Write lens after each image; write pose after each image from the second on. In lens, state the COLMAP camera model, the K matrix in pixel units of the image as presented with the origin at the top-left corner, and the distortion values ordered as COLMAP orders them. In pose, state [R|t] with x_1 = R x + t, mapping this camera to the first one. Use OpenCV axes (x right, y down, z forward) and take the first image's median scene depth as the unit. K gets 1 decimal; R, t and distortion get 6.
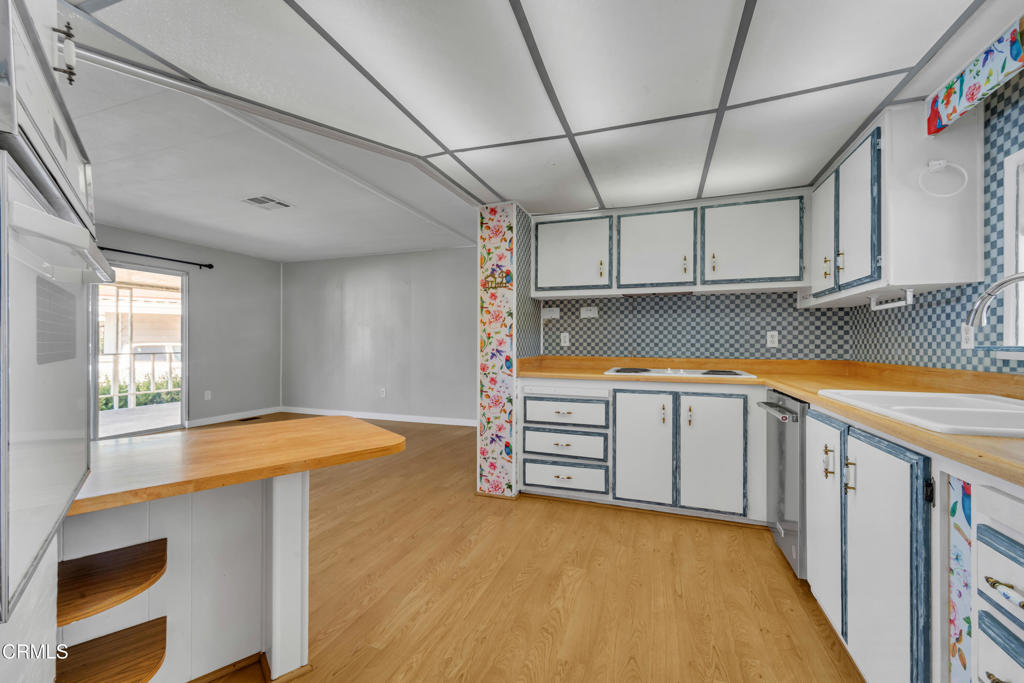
lens RADIAL K [[412.6, 0, 515.7], [0, 412.6, 343.6], [0, 0, 1]] dist [0.004637, -0.000622]
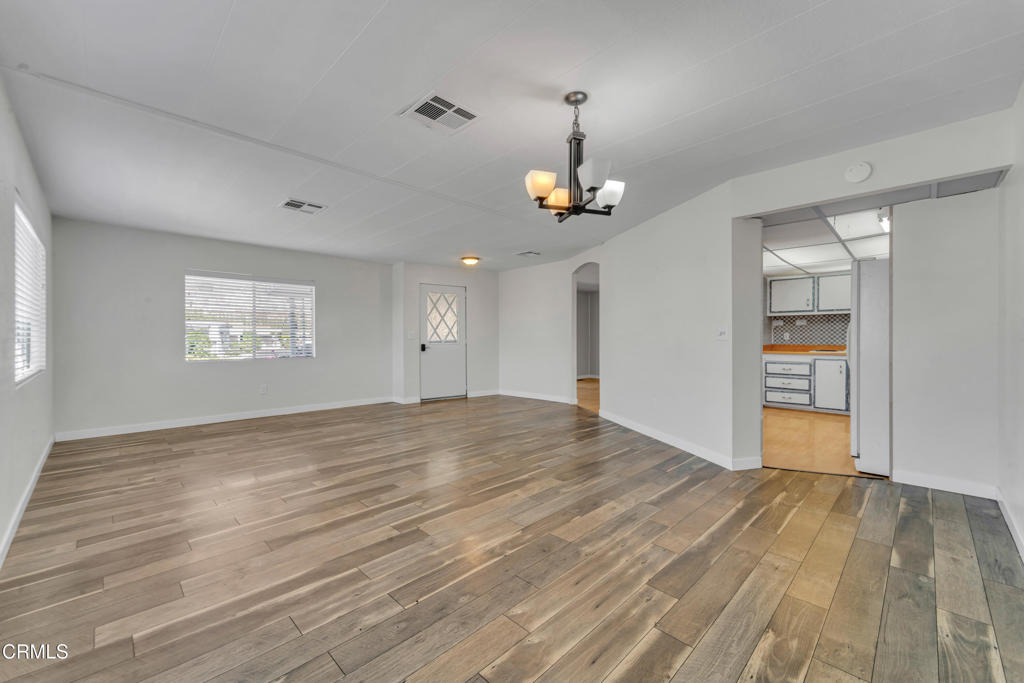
lens RADIAL K [[412.6, 0, 509.9], [0, 412.6, 339.6], [0, 0, 1]] dist [0.004637, -0.000622]
pose [[0.902754, -0.001354, -0.430155, -0.265497], [0.002569, 0.999994, 0.002244, -0.001875], [0.430150, -0.003130, 0.902752, -1.605685]]
